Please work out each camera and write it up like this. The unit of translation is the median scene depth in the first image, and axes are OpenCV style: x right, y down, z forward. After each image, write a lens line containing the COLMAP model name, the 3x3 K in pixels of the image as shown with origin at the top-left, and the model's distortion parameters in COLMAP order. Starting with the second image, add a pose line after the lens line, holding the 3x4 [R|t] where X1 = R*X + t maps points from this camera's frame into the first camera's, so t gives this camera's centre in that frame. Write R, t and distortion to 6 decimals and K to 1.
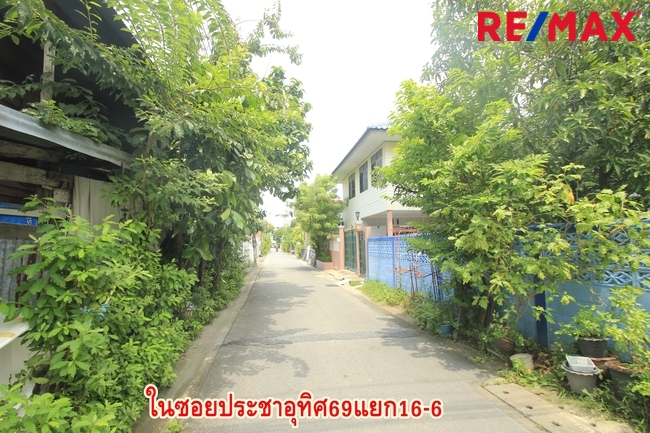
lens RADIAL K [[281.6, 0, 325.0], [0, 281.6, 216.5], [0, 0, 1]] dist [0.001514, -0.000737]
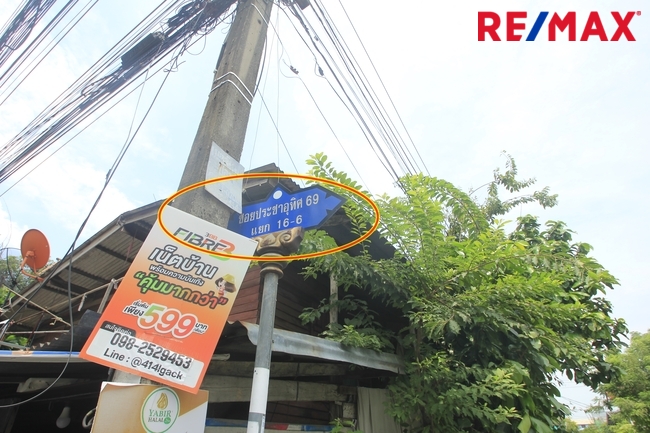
lens RADIAL K [[317.6, 0, 325.0], [0, 317.6, 216.5], [0, 0, 1]] dist [-0.003627, 0.000011]
pose [[0.773335, -0.346657, -0.530831, -0.166992], [0.057213, 0.872018, -0.486118, -0.131032], [0.631411, 0.345561, 0.694196, -0.065402]]
